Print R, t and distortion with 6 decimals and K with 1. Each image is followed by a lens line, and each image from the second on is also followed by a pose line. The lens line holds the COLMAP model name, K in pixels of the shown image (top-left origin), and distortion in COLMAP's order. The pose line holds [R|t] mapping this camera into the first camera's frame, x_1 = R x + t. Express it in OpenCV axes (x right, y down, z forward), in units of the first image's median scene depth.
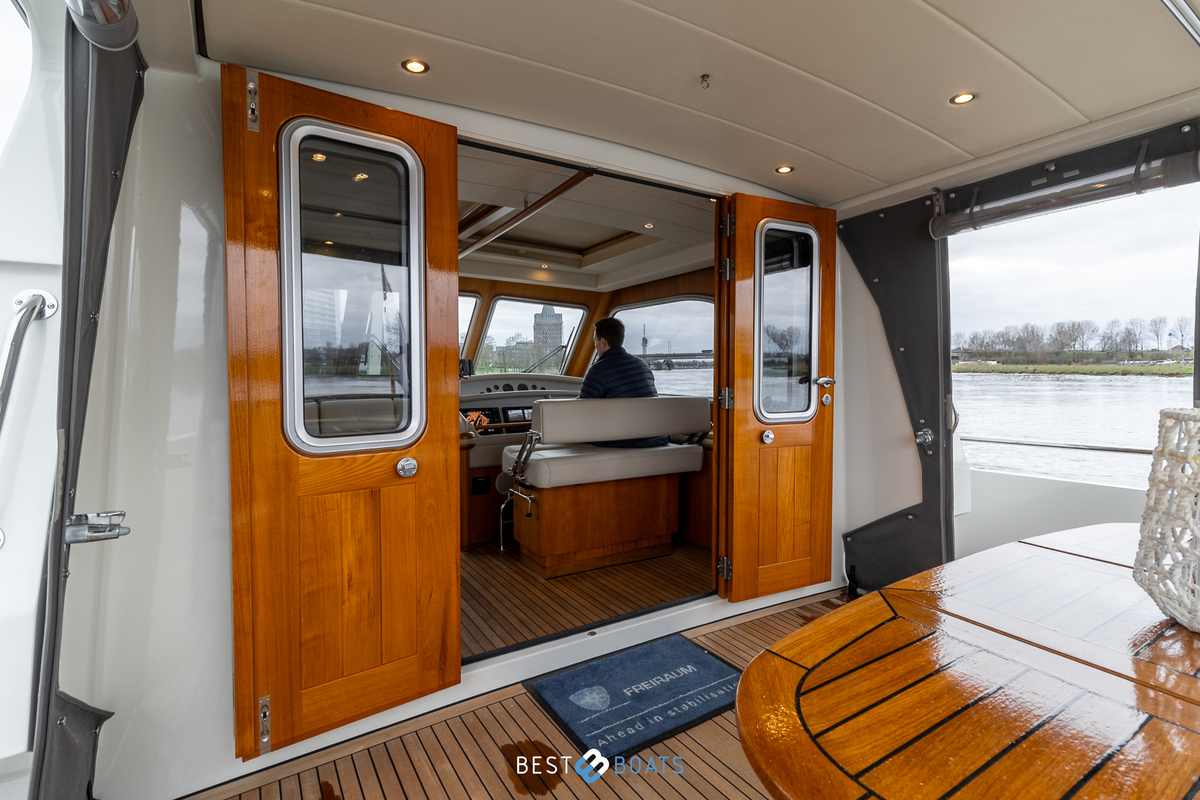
lens RADIAL K [[550.9, 0, 615.1], [0, 550.9, 387.9], [0, 0, 1]] dist [-0.000188, 0.000074]
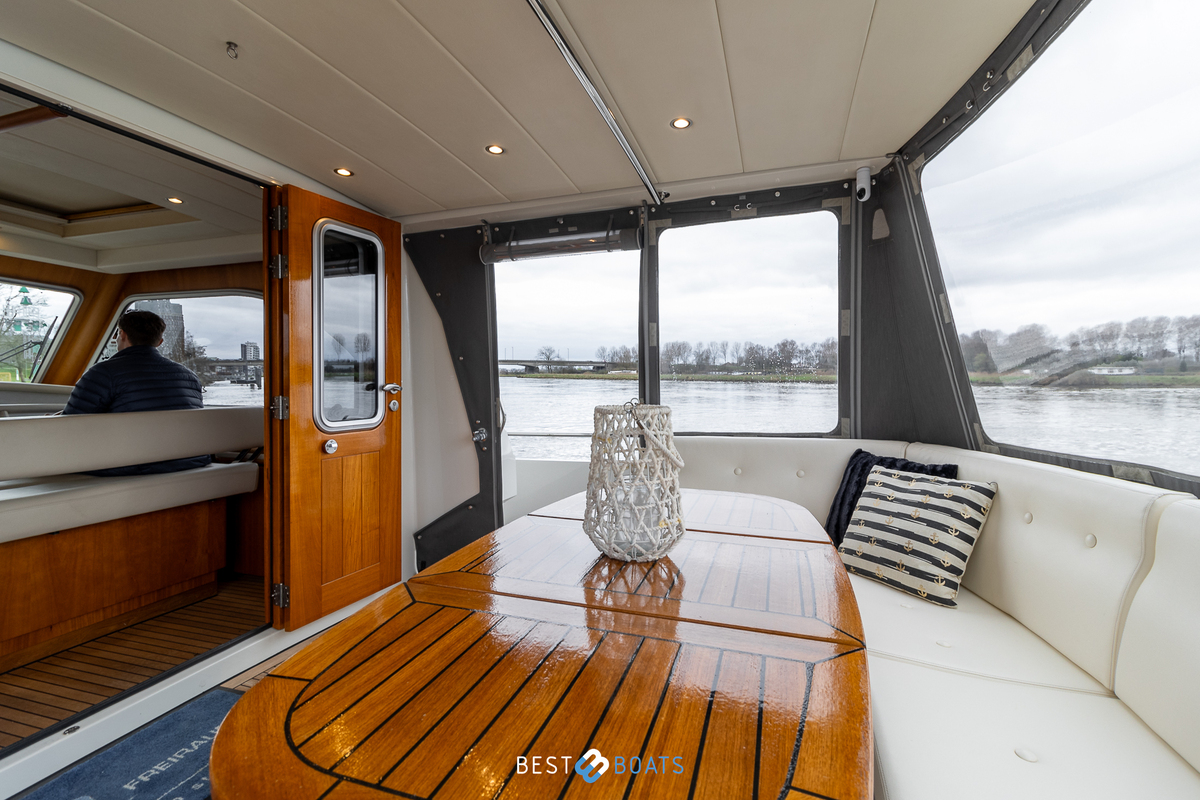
lens RADIAL K [[540.8, 0, 603.3], [0, 540.8, 388.1], [0, 0, 1]] dist [0.002890, -0.000007]
pose [[0.766041, -0.011854, 0.642682, 0.036045], [0.018107, 0.999831, -0.003140, -0.001309], [-0.642537, 0.014042, 0.766126, -0.026478]]
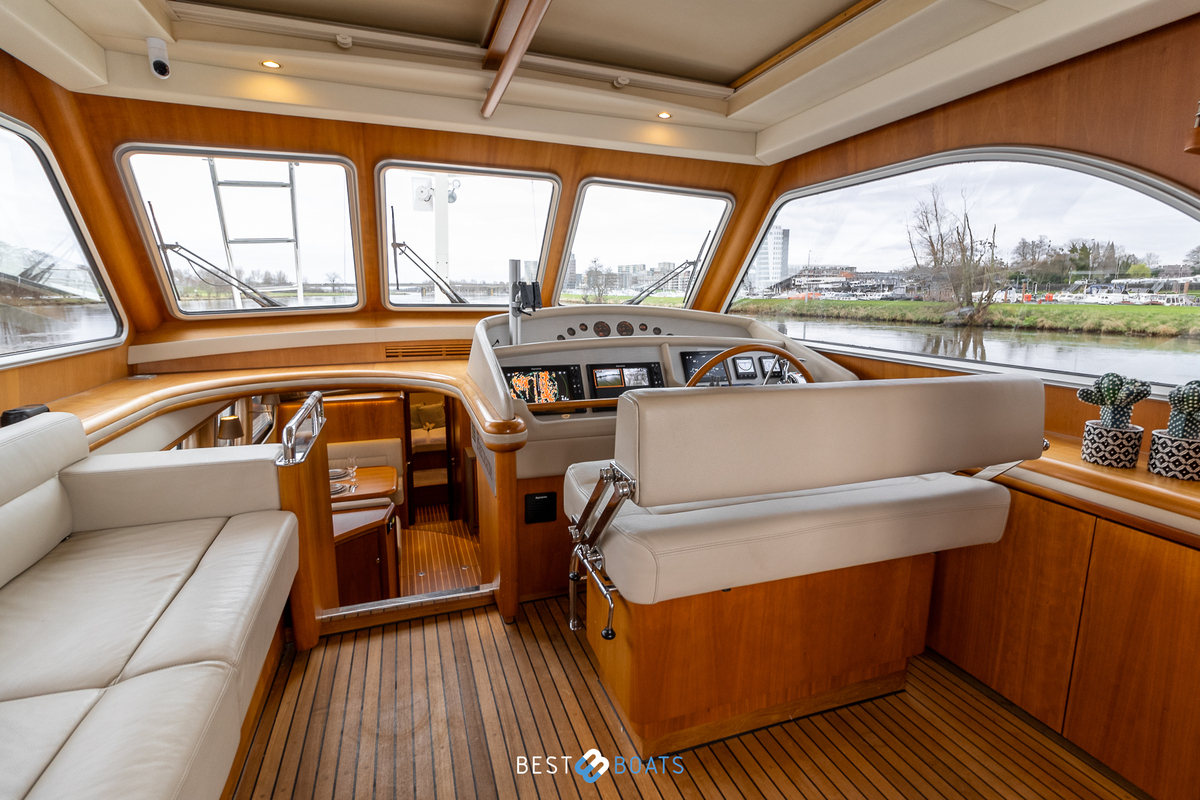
lens RADIAL K [[574.5, 0, 605.4], [0, 574.5, 400.1], [0, 0, 1]] dist [-0.000309, -0.000032]
pose [[0.973473, 0.046177, -0.224092, -0.073608], [-0.012157, 0.988478, 0.150878, -0.035430], [0.228478, -0.144151, 0.962818, 0.670122]]
